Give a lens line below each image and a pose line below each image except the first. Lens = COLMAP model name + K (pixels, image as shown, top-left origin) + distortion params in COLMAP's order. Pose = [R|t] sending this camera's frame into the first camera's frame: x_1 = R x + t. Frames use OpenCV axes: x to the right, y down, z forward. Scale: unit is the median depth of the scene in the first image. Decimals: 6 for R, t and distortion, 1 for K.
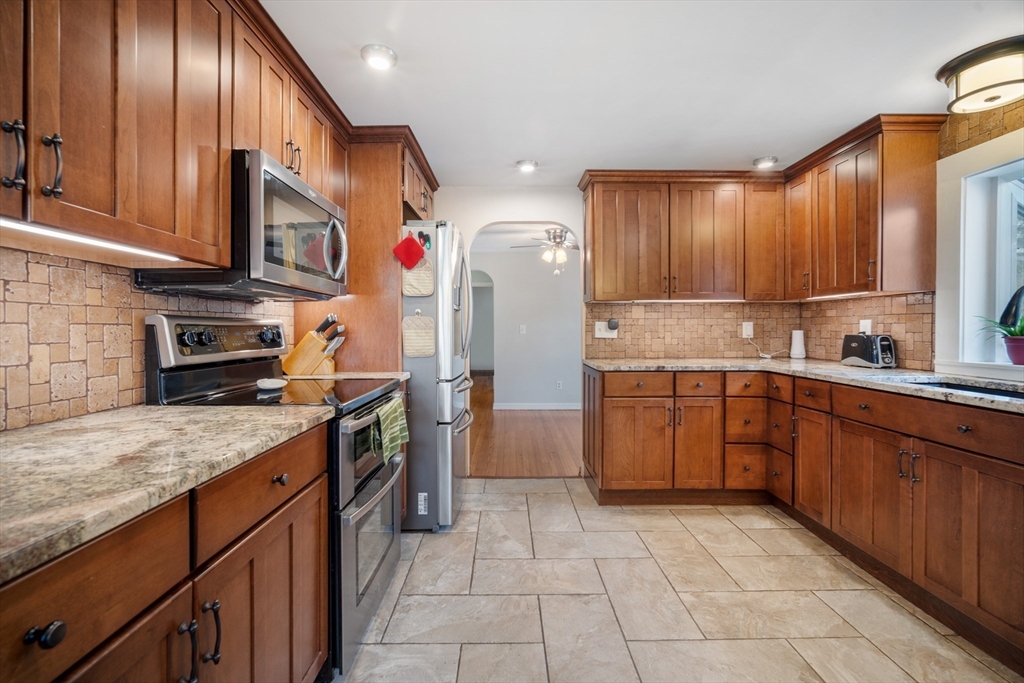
lens RADIAL K [[452.5, 0, 513.1], [0, 452.5, 330.6], [0, 0, 1]] dist [-0.014056, 0.003098]
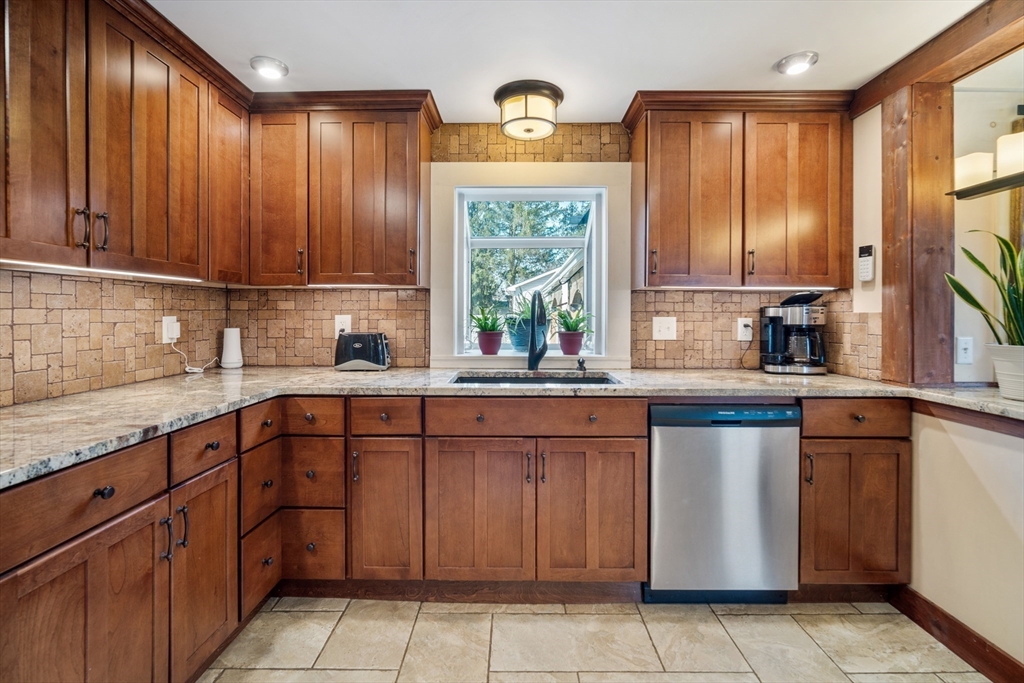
lens RADIAL K [[452.5, 0, 508.6], [0, 452.5, 315.6], [0, 0, 1]] dist [-0.014056, 0.003098]
pose [[0.023613, -0.001490, 0.999720, -0.082468], [0.005169, 0.999986, 0.001369, -0.025454], [-0.999708, 0.005135, 0.023620, 0.743864]]
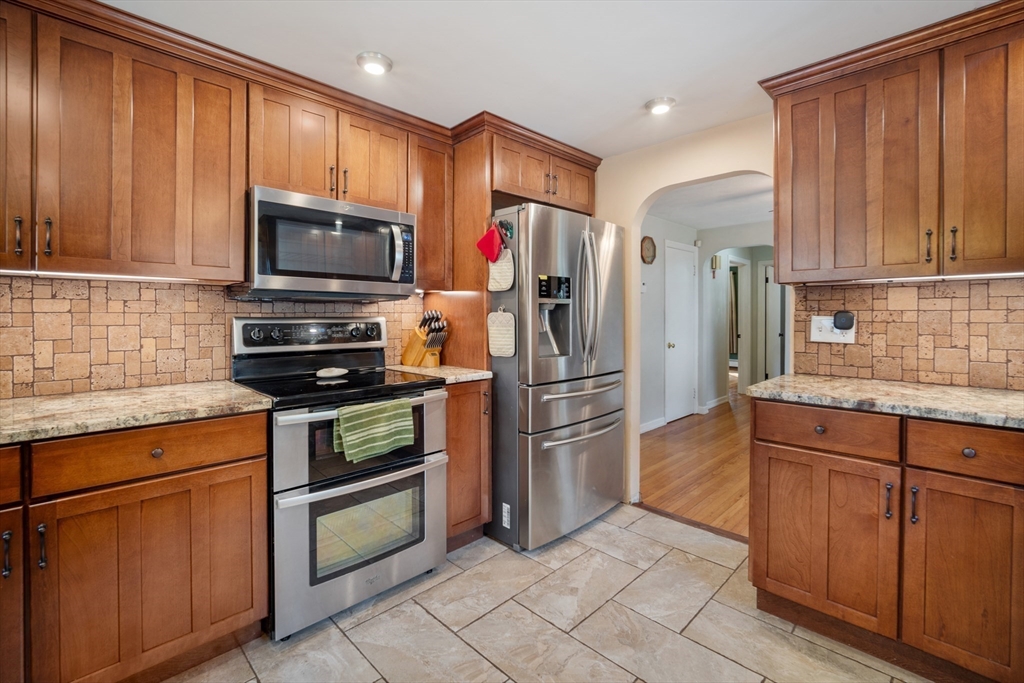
lens RADIAL K [[452.5, 0, 499.4], [0, 452.5, 318.6], [0, 0, 1]] dist [-0.014056, 0.003098]
pose [[0.691582, 0.006142, -0.722272, 0.459073], [-0.003929, 0.999981, 0.004741, -0.023796], [0.722287, -0.000442, 0.691593, 0.355739]]
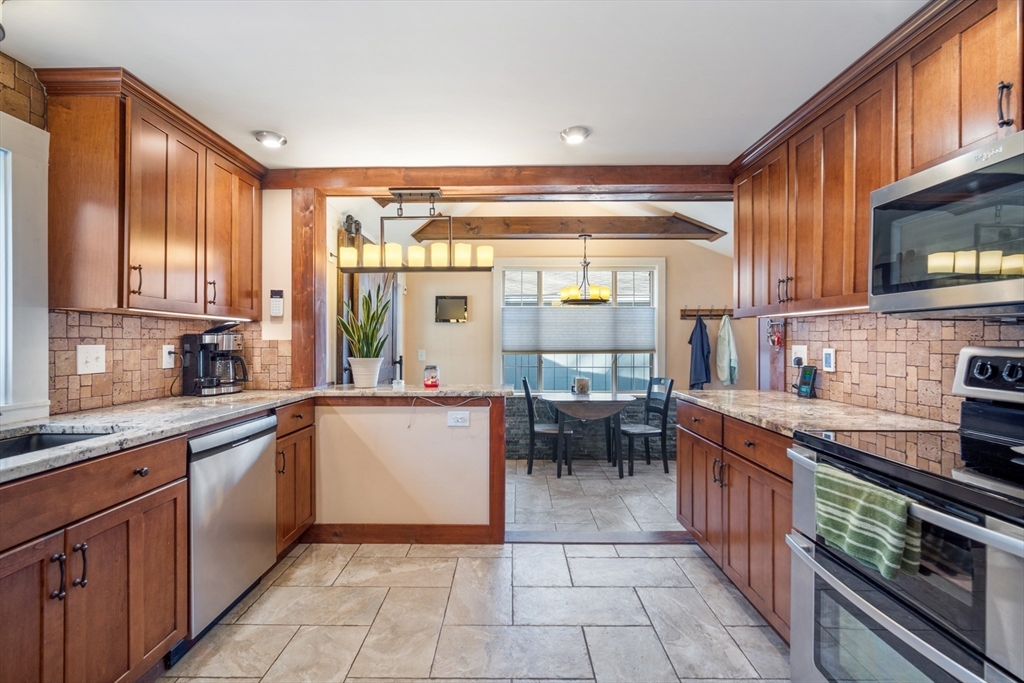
lens RADIAL K [[452.5, 0, 508.1], [0, 452.5, 337.7], [0, 0, 1]] dist [-0.014056, 0.003098]
pose [[-0.999776, -0.000198, 0.021164, 0.158409], [-0.000190, 1.000000, 0.000378, -0.032200], [-0.021164, 0.000374, -0.999776, 1.185365]]
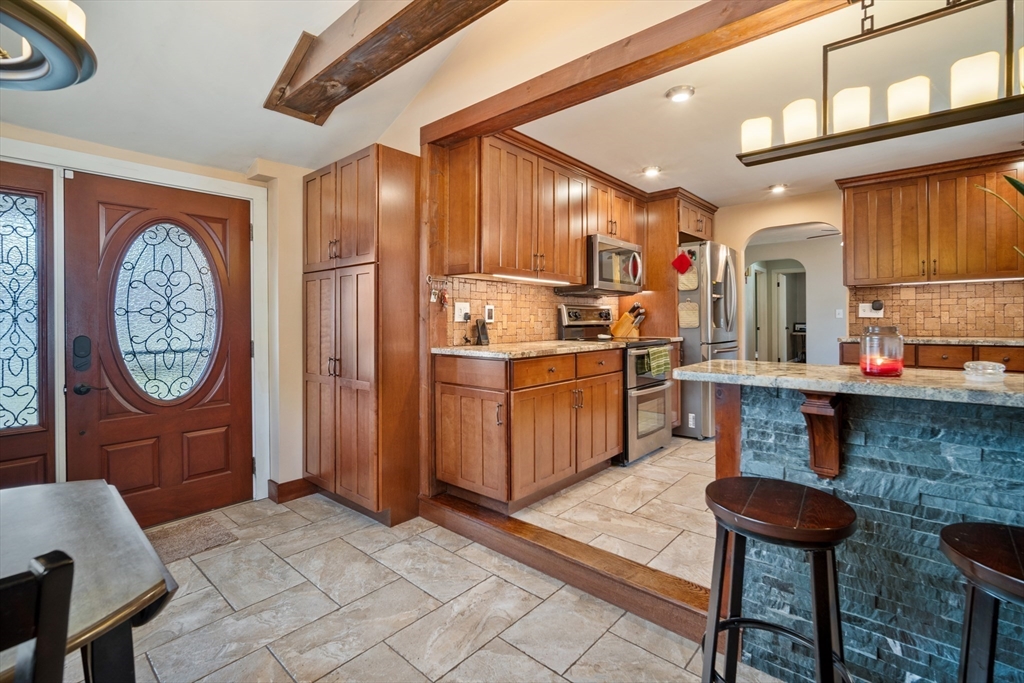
lens RADIAL K [[452.5, 0, 516.0], [0, 452.5, 318.5], [0, 0, 1]] dist [-0.014056, 0.003098]
pose [[0.746257, -0.004824, -0.665640, 0.402091], [0.001673, 0.999984, -0.005371, 0.032376], [0.665656, 0.002894, 0.746254, -0.607010]]
